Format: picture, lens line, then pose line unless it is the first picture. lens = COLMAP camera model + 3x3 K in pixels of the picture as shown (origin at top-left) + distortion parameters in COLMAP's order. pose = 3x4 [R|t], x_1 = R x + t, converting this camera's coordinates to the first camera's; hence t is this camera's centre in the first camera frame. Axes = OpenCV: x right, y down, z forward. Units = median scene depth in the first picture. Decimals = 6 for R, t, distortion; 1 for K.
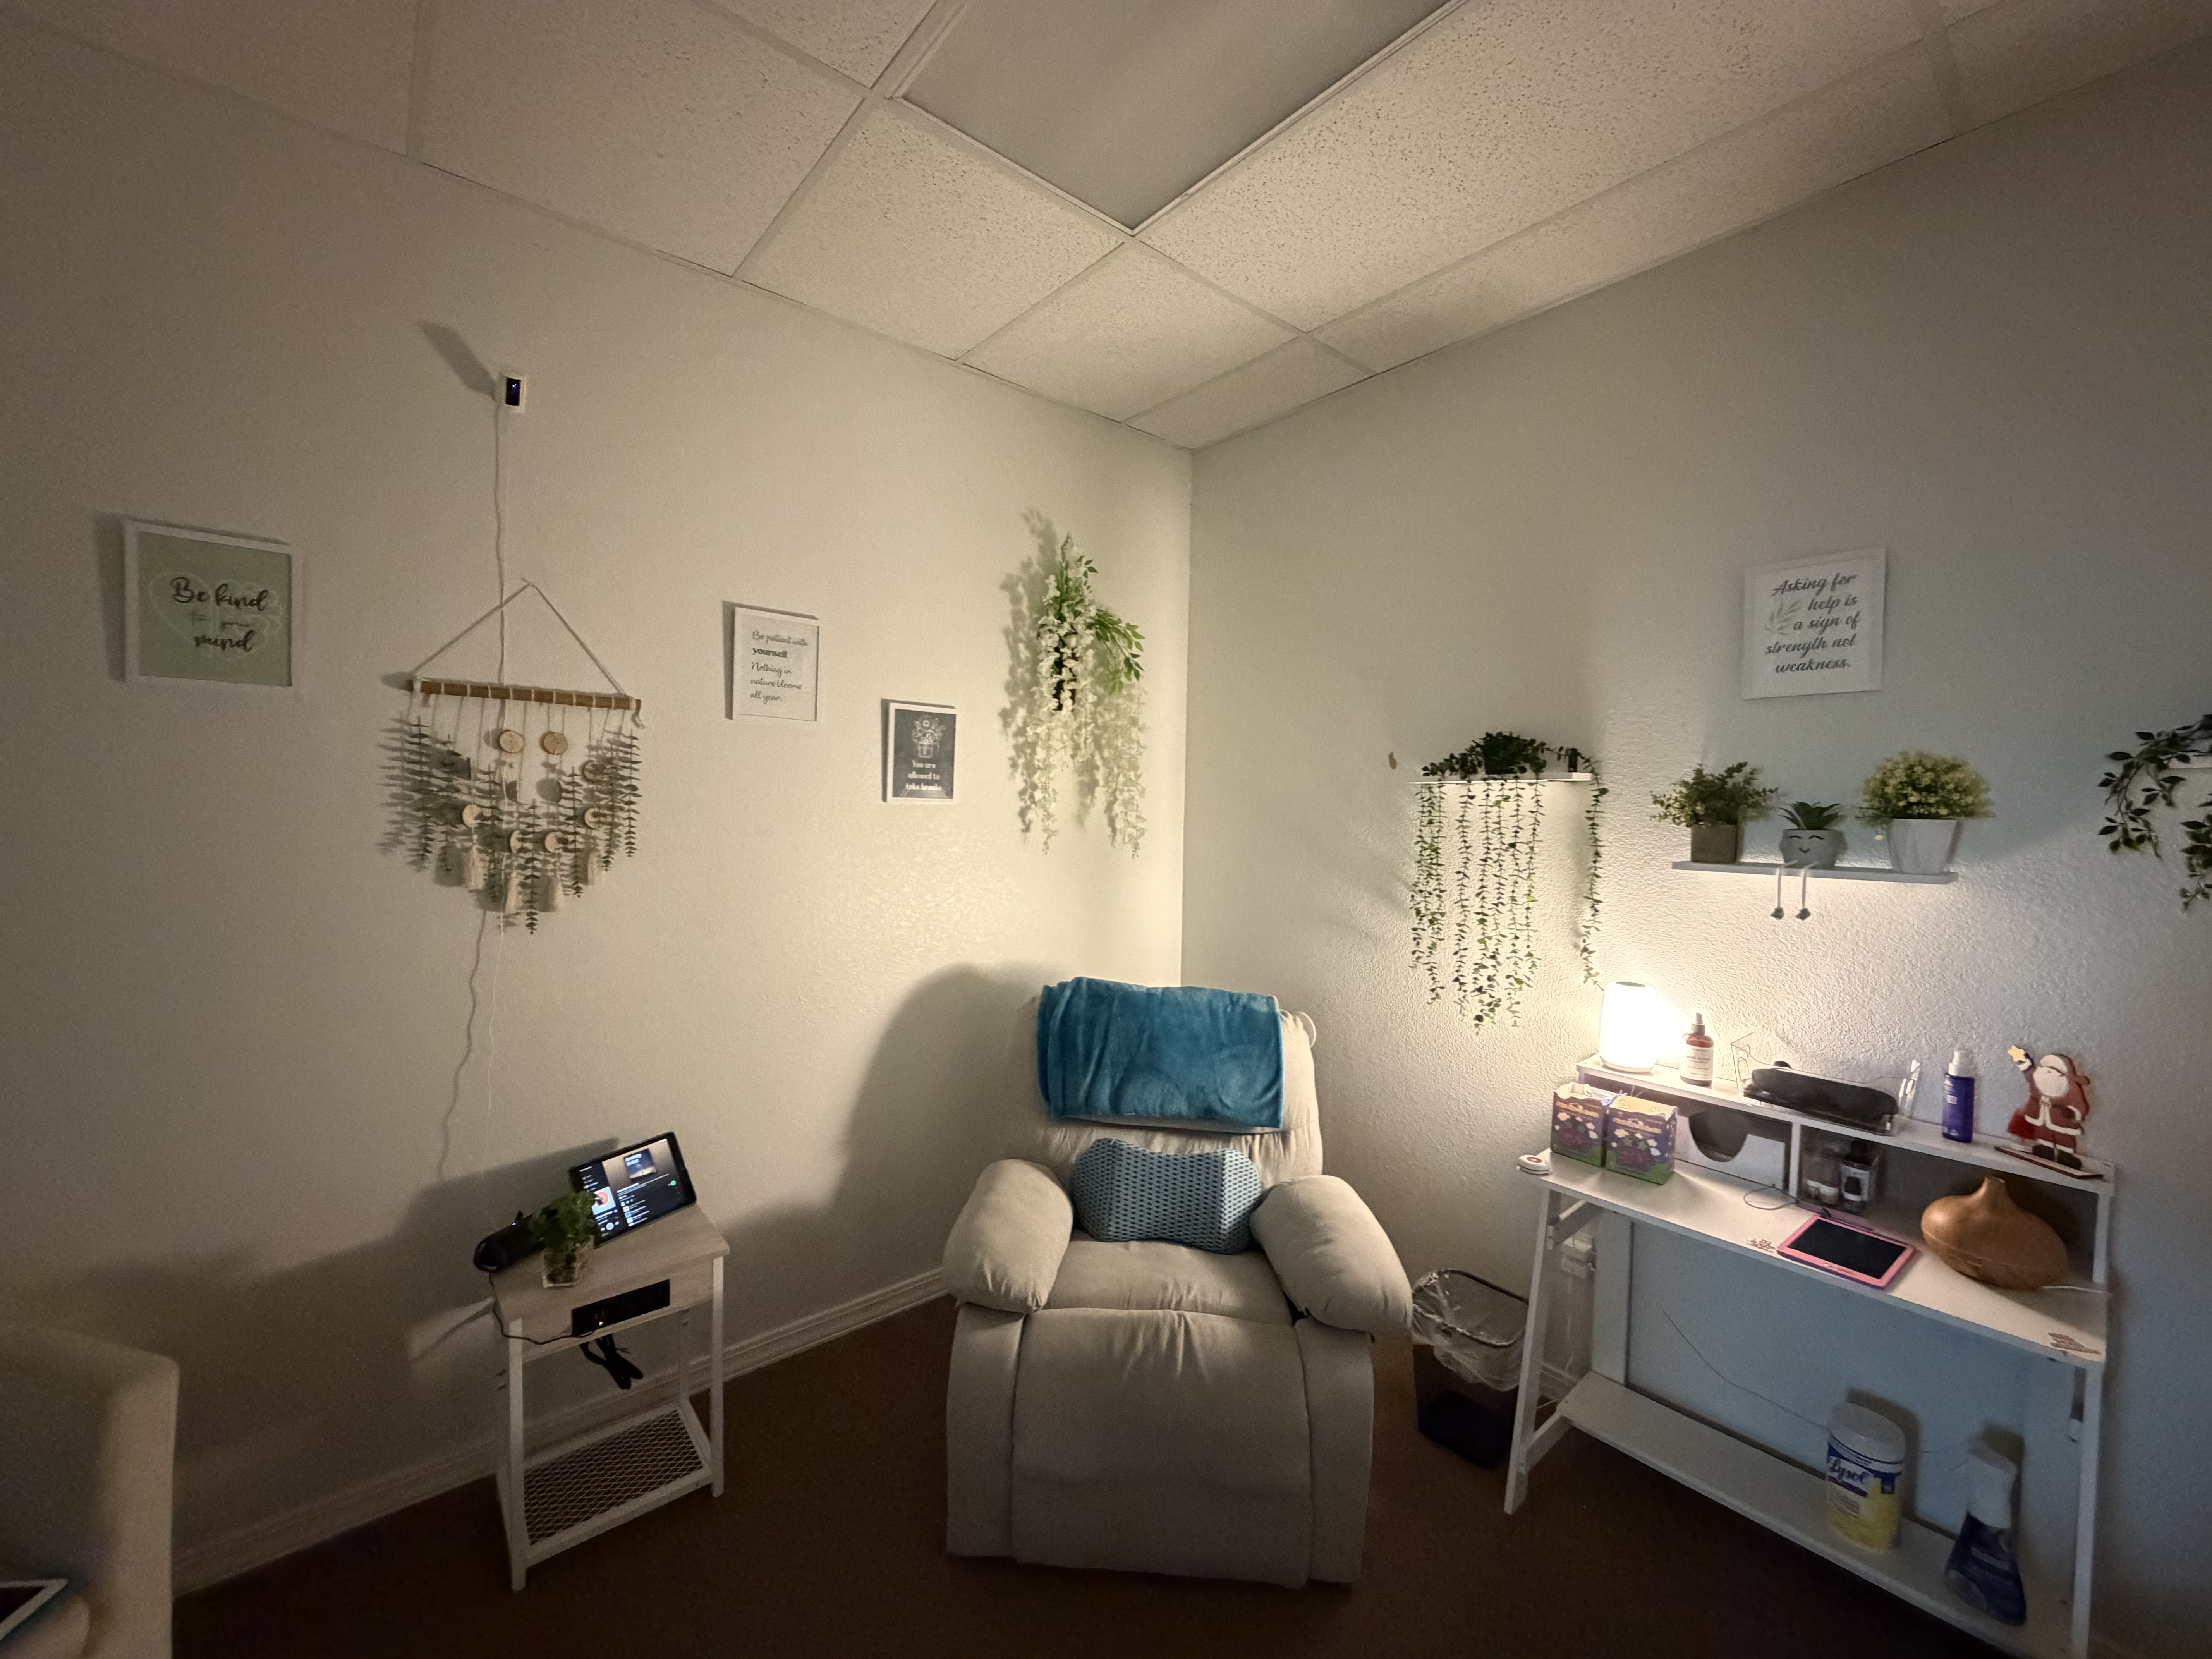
lens RADIAL K [[881.7, 0, 1106.0], [0, 881.7, 829.5], [0, 0, 1]] dist [-0.002228, 0.000138]
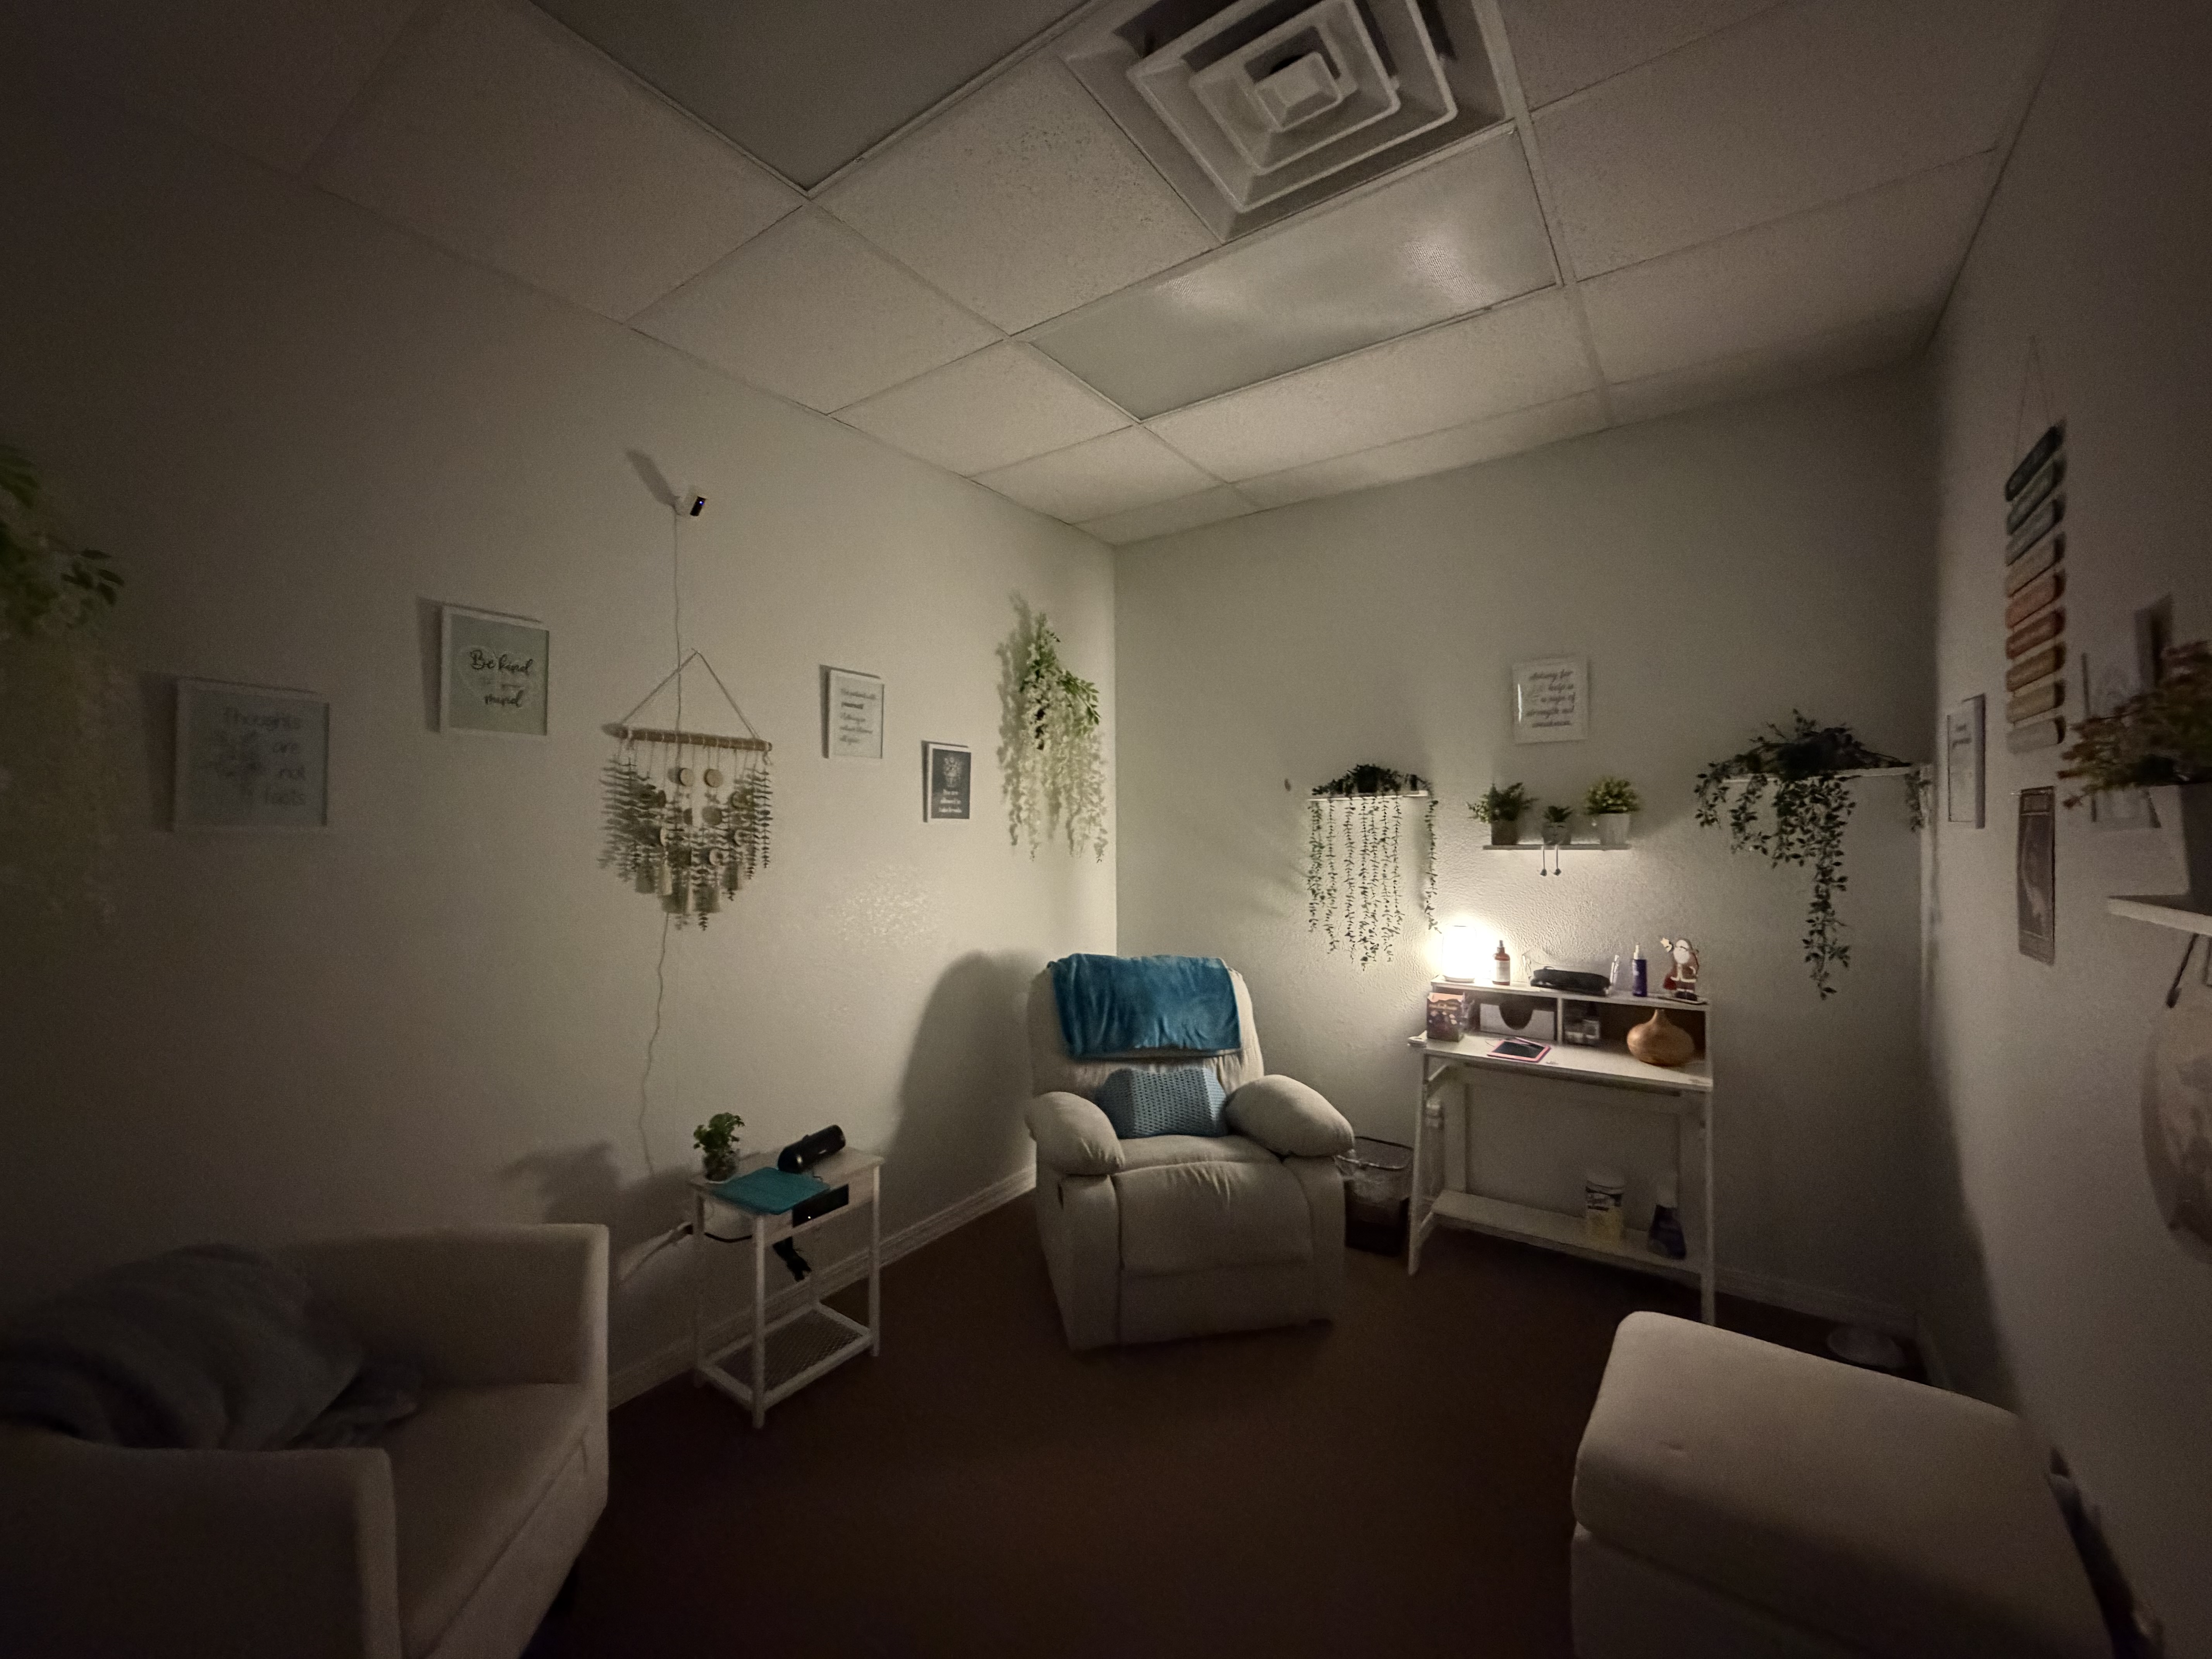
lens RADIAL K [[884.6, 0, 1106.0], [0, 884.6, 829.5], [0, 0, 1]] dist [-0.006039, 0.006259]
pose [[0.965860, -0.025008, 0.257855, -0.416452], [0.033464, 0.999035, -0.028457, 0.030013], [-0.256894, 0.036114, 0.965764, -0.361212]]
